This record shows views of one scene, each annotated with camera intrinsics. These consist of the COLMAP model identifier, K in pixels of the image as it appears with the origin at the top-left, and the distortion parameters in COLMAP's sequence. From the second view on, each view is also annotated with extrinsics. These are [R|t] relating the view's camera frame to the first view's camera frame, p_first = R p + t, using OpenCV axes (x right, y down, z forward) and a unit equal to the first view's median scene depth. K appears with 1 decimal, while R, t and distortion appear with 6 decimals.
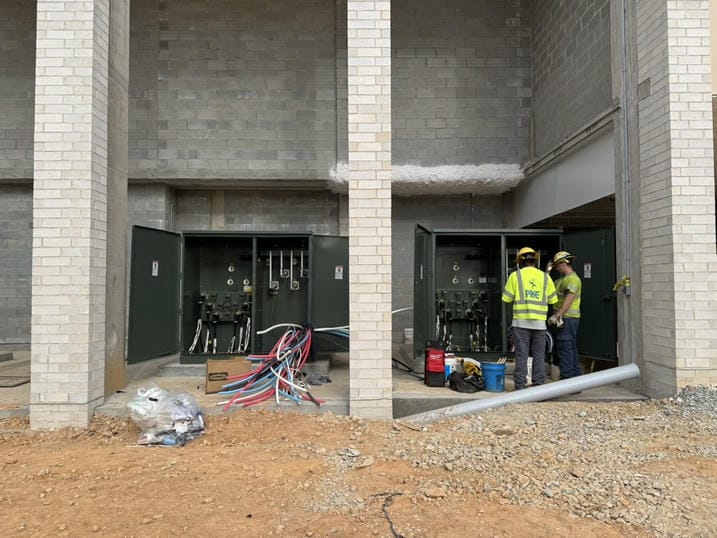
lens RADIAL K [[508.8, 0, 358.5], [0, 508.8, 269.0], [0, 0, 1]] dist [-0.002681, -0.001716]
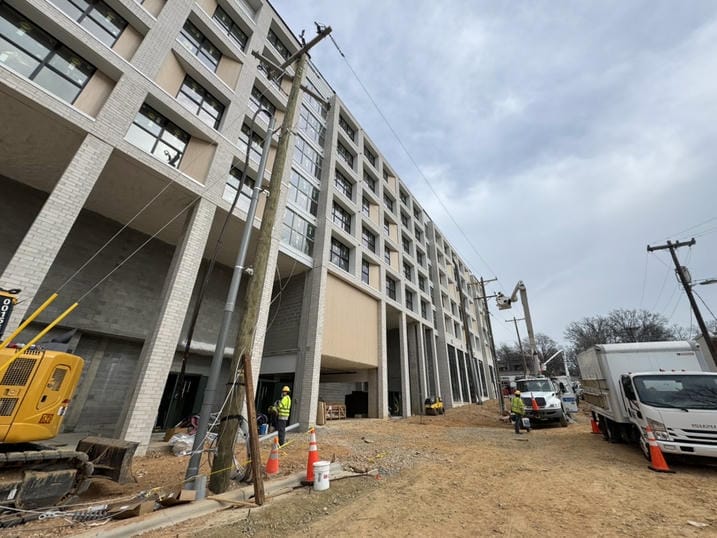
lens RADIAL K [[285.4, 0, 358.5], [0, 285.4, 269.0], [0, 0, 1]] dist [-0.001558, -0.000277]
pose [[0.583353, 0.360159, 0.728000, -0.981394], [-0.052661, 0.911196, -0.408593, -0.010126], [-0.810510, 0.200017, 0.550515, -0.642808]]
